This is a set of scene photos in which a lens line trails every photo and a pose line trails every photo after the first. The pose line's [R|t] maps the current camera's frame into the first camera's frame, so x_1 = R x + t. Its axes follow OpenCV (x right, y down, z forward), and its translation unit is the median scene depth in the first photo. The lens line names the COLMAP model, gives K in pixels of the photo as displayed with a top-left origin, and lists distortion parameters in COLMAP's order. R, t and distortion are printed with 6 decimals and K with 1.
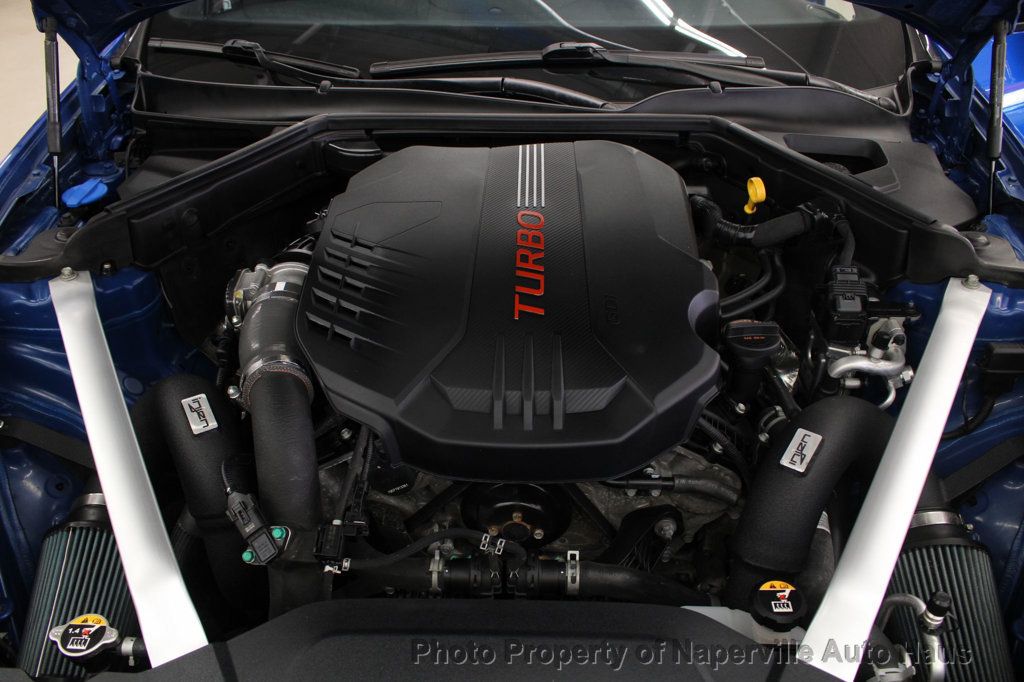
lens RADIAL K [[846.3, 0, 512.1], [0, 846.3, 339.1], [0, 0, 1]] dist [-0.133817, 0.078347]
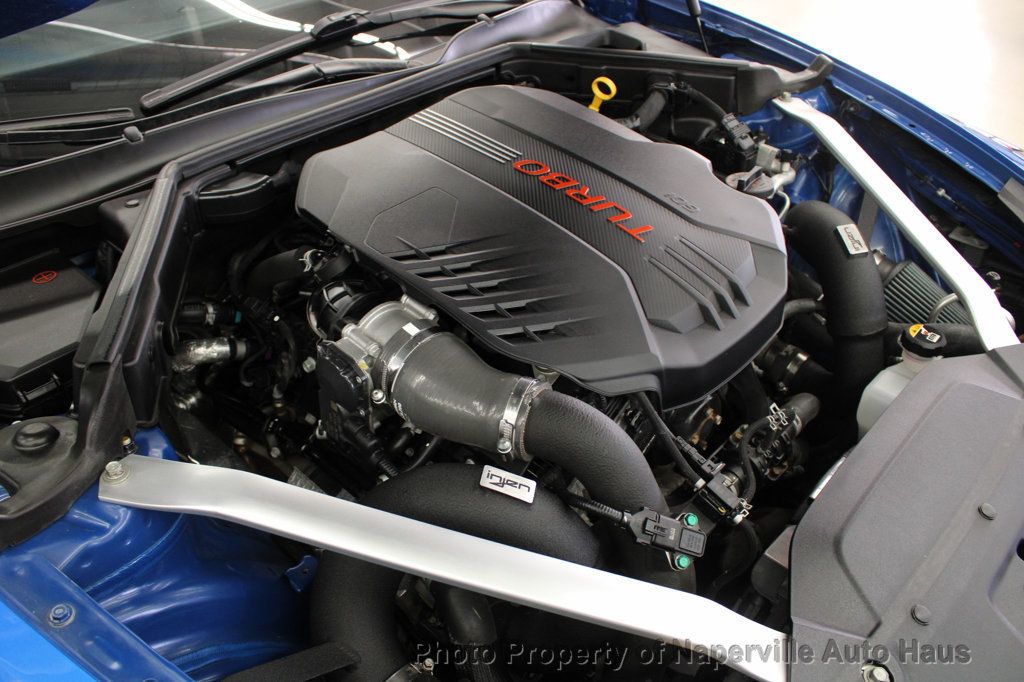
lens RADIAL K [[846.3, 0, 511.7], [0, 846.3, 341.8], [0, 0, 1]] dist [-0.133817, 0.078347]
pose [[0.658577, -0.449124, 0.603791, -0.745277], [0.435062, 0.881923, 0.181473, -0.166065], [-0.614001, 0.143172, 0.776211, 0.314055]]
